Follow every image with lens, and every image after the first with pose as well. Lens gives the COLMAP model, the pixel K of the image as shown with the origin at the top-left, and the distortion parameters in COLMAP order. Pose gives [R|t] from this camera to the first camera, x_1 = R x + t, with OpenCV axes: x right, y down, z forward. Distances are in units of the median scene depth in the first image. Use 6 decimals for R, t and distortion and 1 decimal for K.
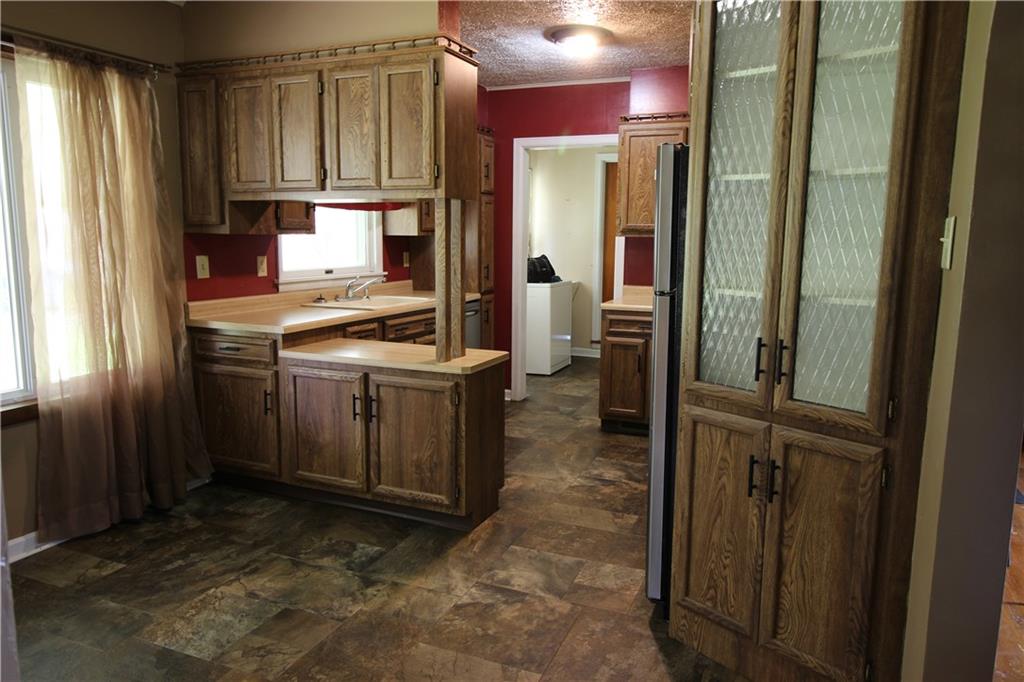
lens RADIAL K [[701.6, 0, 513.6], [0, 701.6, 342.0], [0, 0, 1]] dist [0.015307, -0.006170]
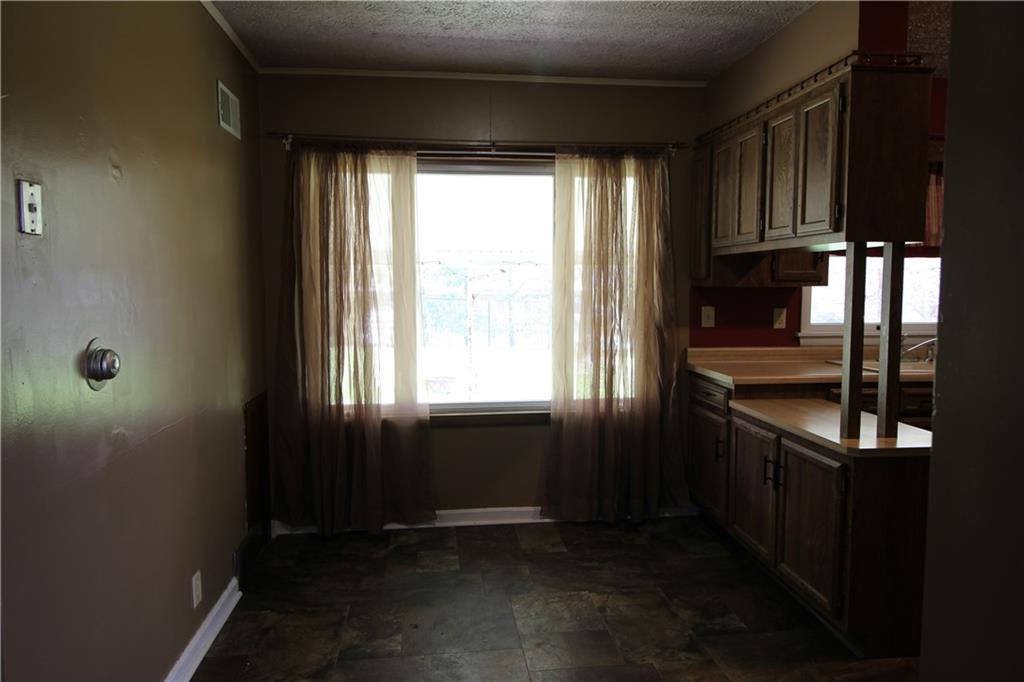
lens RADIAL K [[701.6, 0, 516.3], [0, 701.6, 340.7], [0, 0, 1]] dist [0.015307, -0.006170]
pose [[0.502562, 0.061873, -0.862324, 0.411598], [-0.128336, 0.991724, -0.003637, -0.032213], [0.854963, 0.112495, 0.506343, 0.232593]]
